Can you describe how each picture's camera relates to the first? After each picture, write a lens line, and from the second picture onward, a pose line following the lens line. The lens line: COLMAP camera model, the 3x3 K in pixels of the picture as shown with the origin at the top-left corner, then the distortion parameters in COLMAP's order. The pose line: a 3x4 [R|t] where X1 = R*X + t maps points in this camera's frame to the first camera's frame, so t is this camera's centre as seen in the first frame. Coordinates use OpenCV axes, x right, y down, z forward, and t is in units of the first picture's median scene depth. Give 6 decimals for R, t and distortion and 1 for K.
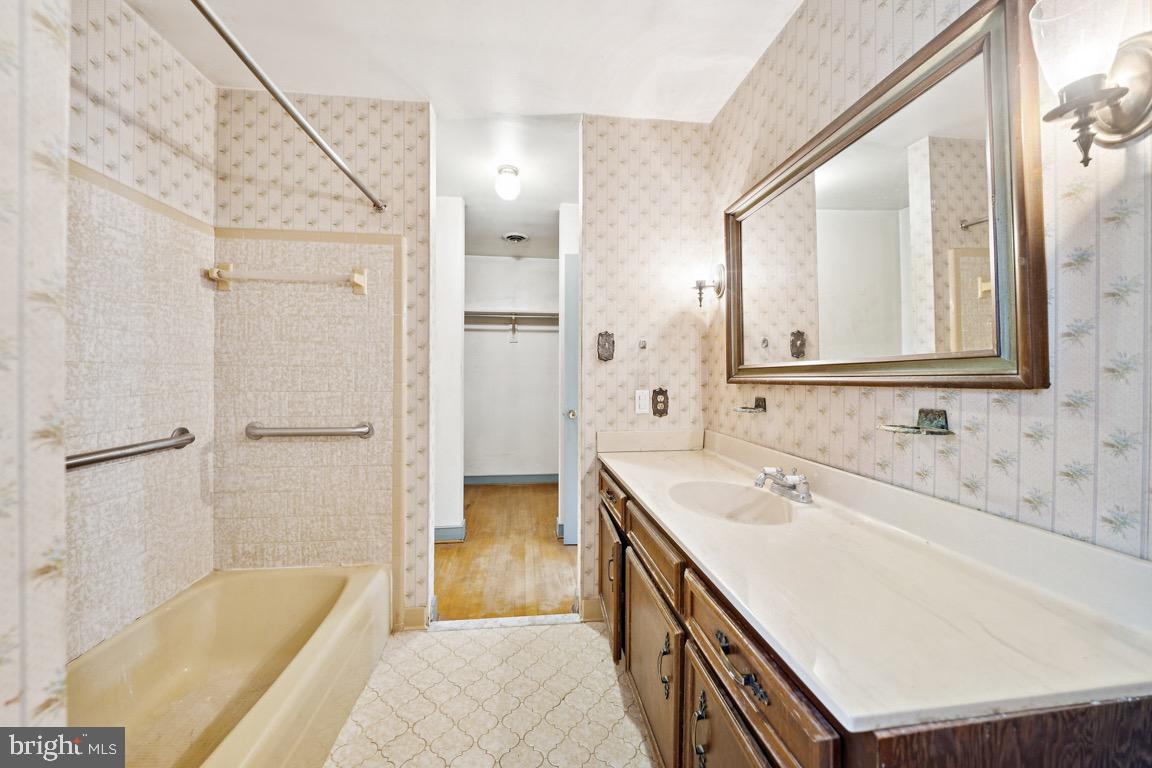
lens RADIAL K [[406.2, 0, 571.5], [0, 406.2, 374.1], [0, 0, 1]] dist [-0.001253, -0.000264]
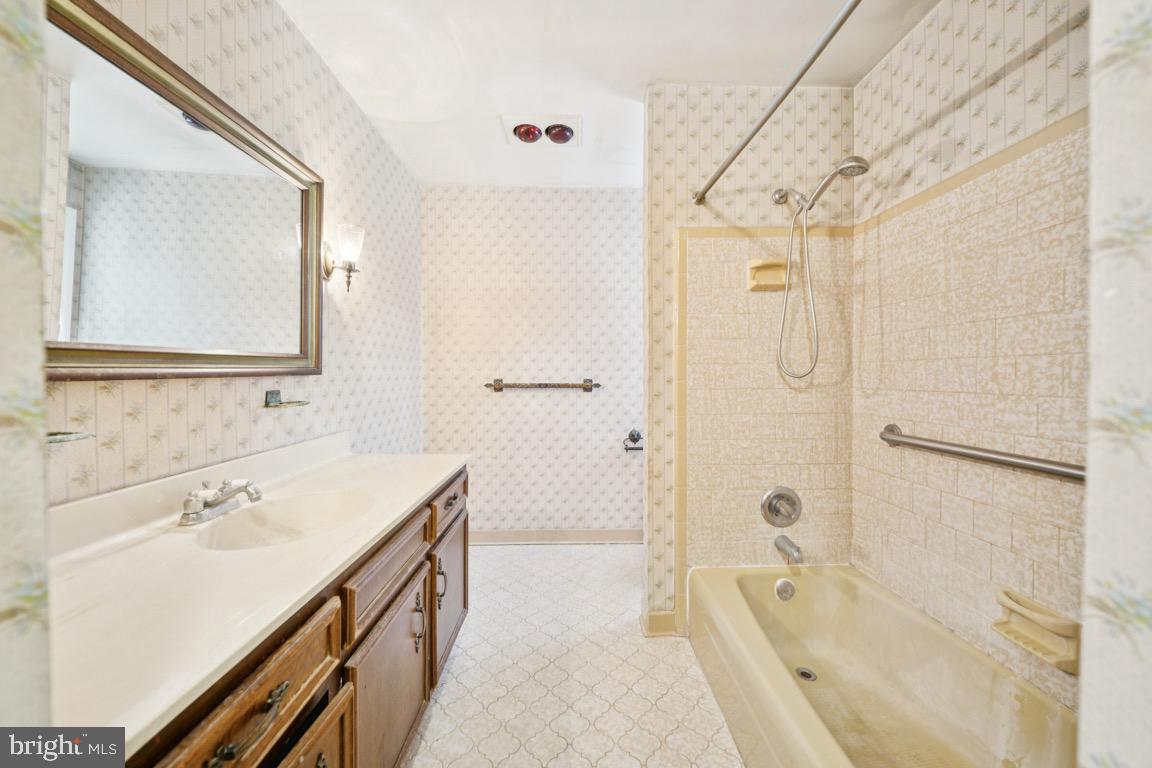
lens RADIAL K [[406.2, 0, 577.1], [0, 406.2, 373.7], [0, 0, 1]] dist [-0.001253, -0.000264]
pose [[-0.994929, 0.004636, 0.100475, -0.303342], [0.004753, 0.999988, 0.000920, 0.023546], [-0.100469, 0.001393, -0.994939, 1.955406]]
